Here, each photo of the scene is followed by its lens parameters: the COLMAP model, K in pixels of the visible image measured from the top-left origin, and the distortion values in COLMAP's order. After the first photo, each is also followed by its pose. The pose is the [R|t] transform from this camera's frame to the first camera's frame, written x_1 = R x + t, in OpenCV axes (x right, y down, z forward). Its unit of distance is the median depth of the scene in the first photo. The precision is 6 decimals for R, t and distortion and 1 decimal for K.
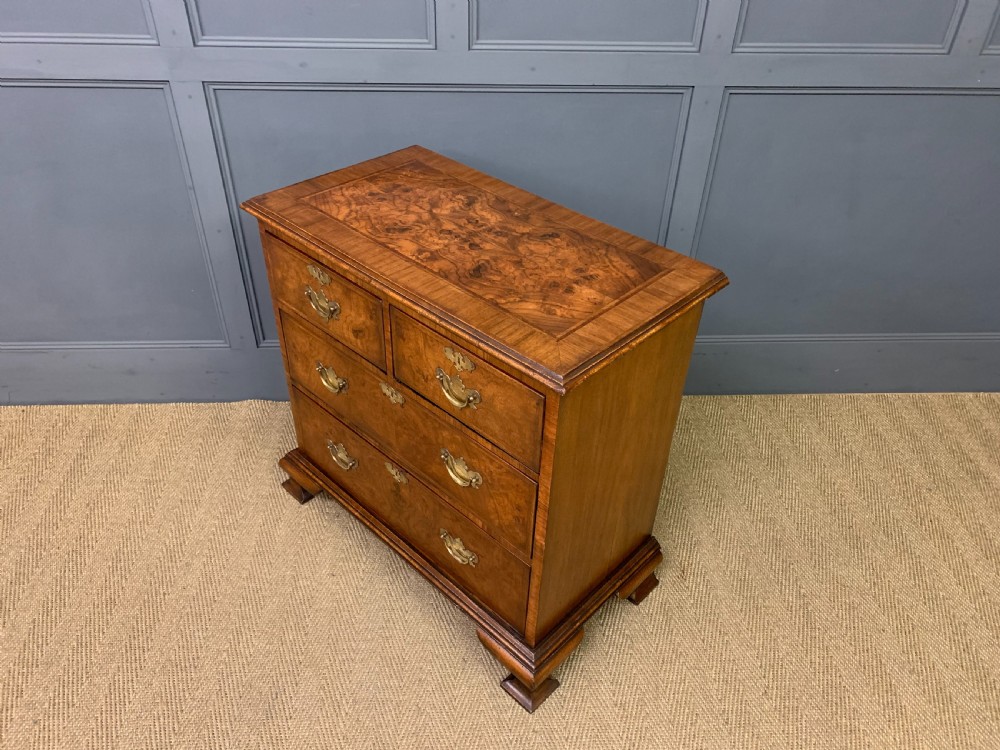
lens RADIAL K [[765.5, 0, 498.4], [0, 765.5, 375.8], [0, 0, 1]] dist [0.044854, -0.030649]
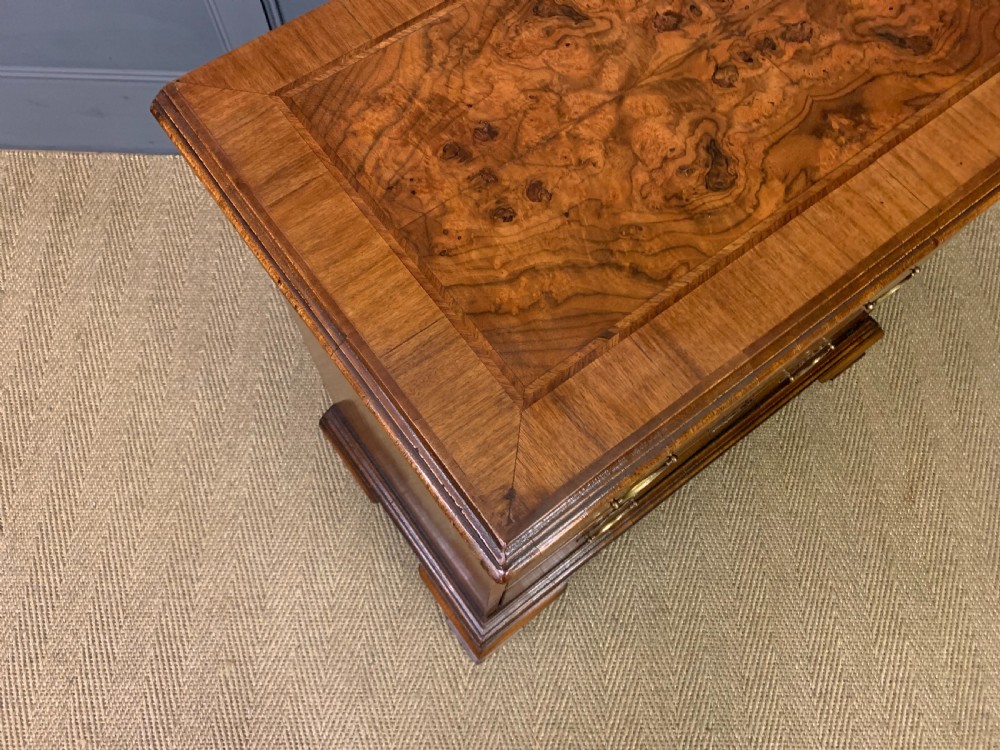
lens RADIAL K [[765.5, 0, 495.7], [0, 765.5, 364.4], [0, 0, 1]] dist [0.044854, -0.030649]
pose [[0.998315, 0.056006, -0.015160, -0.153635], [-0.040633, 0.861349, 0.506386, -0.210560], [0.041419, -0.504917, 0.862174, 0.442974]]
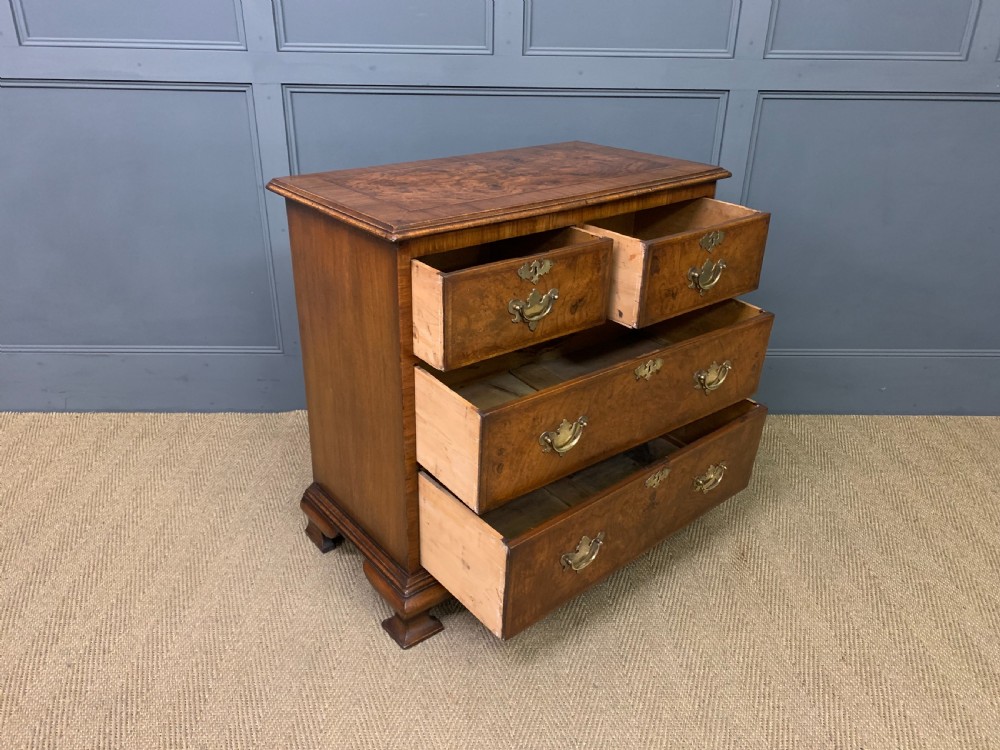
lens RADIAL K [[765.5, 0, 496.5], [0, 765.5, 378.7], [0, 0, 1]] dist [0.044854, -0.030649]
pose [[0.999521, 0.005041, -0.030531, -0.039425], [-0.011062, 0.979653, -0.200394, 0.250102], [0.028899, 0.200636, 0.979239, 0.012255]]
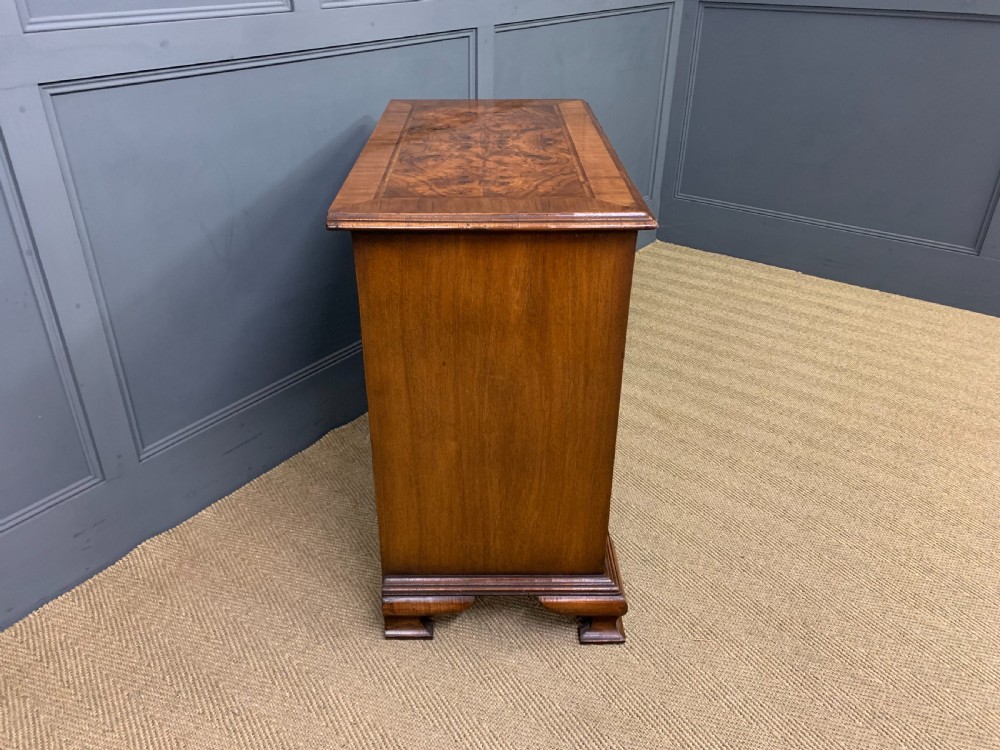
lens RADIAL K [[765.5, 0, 494.9], [0, 765.5, 367.4], [0, 0, 1]] dist [0.044854, -0.030649]
pose [[0.639600, -0.395307, 0.659275, -0.682763], [0.474097, 0.877959, 0.066483, -0.006071], [-0.605098, 0.270038, 0.748957, 0.291735]]
